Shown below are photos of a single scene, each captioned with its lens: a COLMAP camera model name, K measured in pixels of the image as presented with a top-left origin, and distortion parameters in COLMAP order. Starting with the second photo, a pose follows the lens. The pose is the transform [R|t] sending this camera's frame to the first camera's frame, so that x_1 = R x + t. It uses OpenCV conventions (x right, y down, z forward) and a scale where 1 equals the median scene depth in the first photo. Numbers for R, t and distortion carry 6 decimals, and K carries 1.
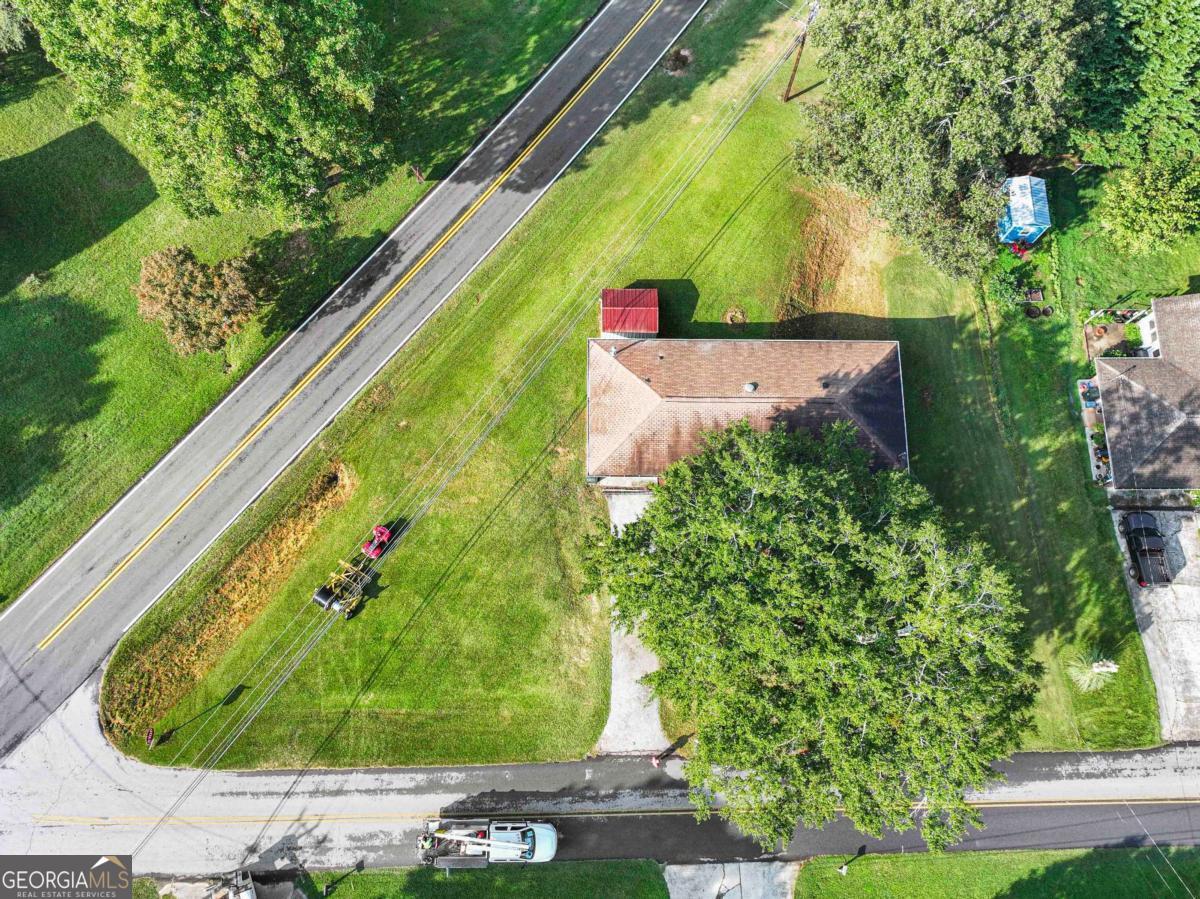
lens RADIAL K [[970.2, 0, 604.5], [0, 970.2, 450.8], [0, 0, 1]] dist [0.000929, 0.004147]
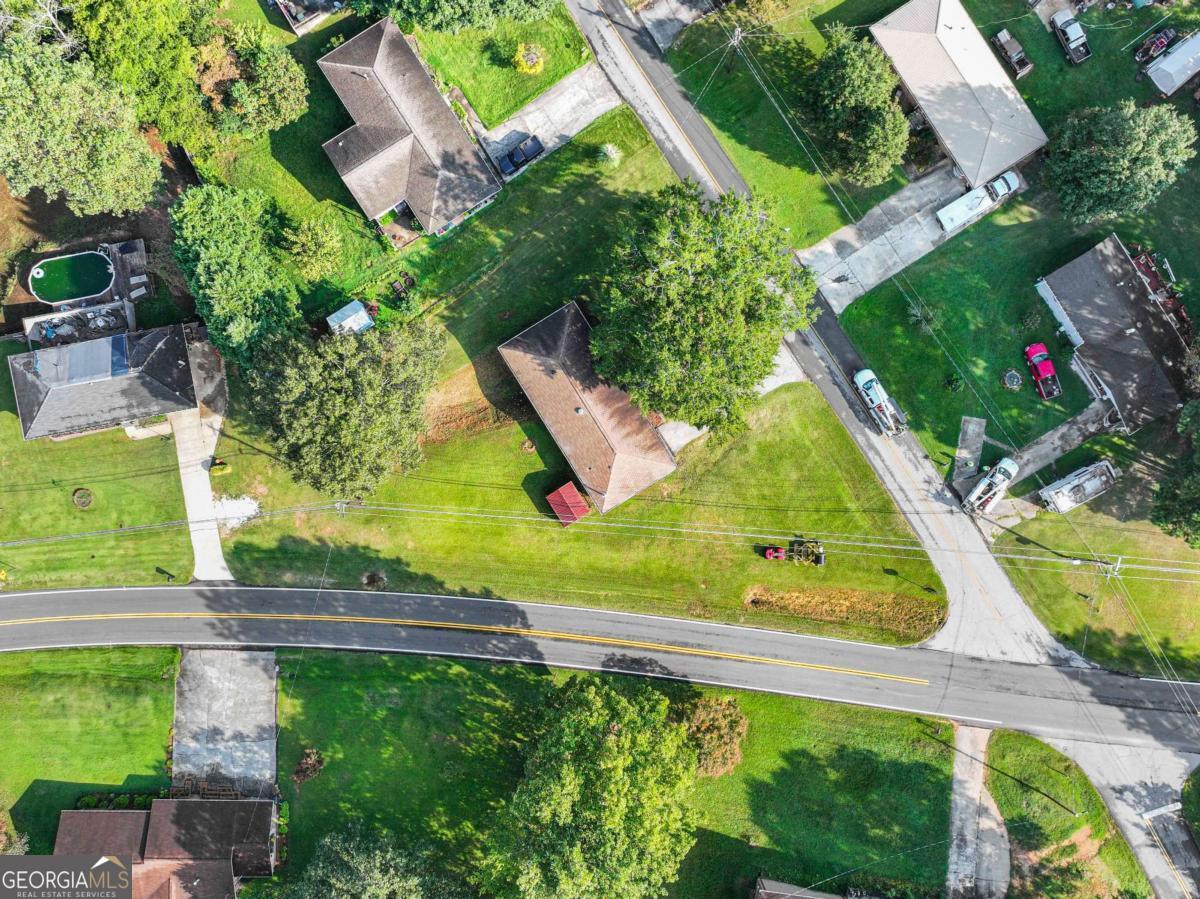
lens RADIAL K [[970.2, 0, 604.5], [0, 970.2, 450.8], [0, 0, 1]] dist [0.000929, 0.004147]
pose [[-0.530079, -0.847660, -0.022101, 0.103222], [0.811601, -0.514734, 0.276320, -0.488113], [-0.245602, 0.128535, 0.960811, -0.526064]]
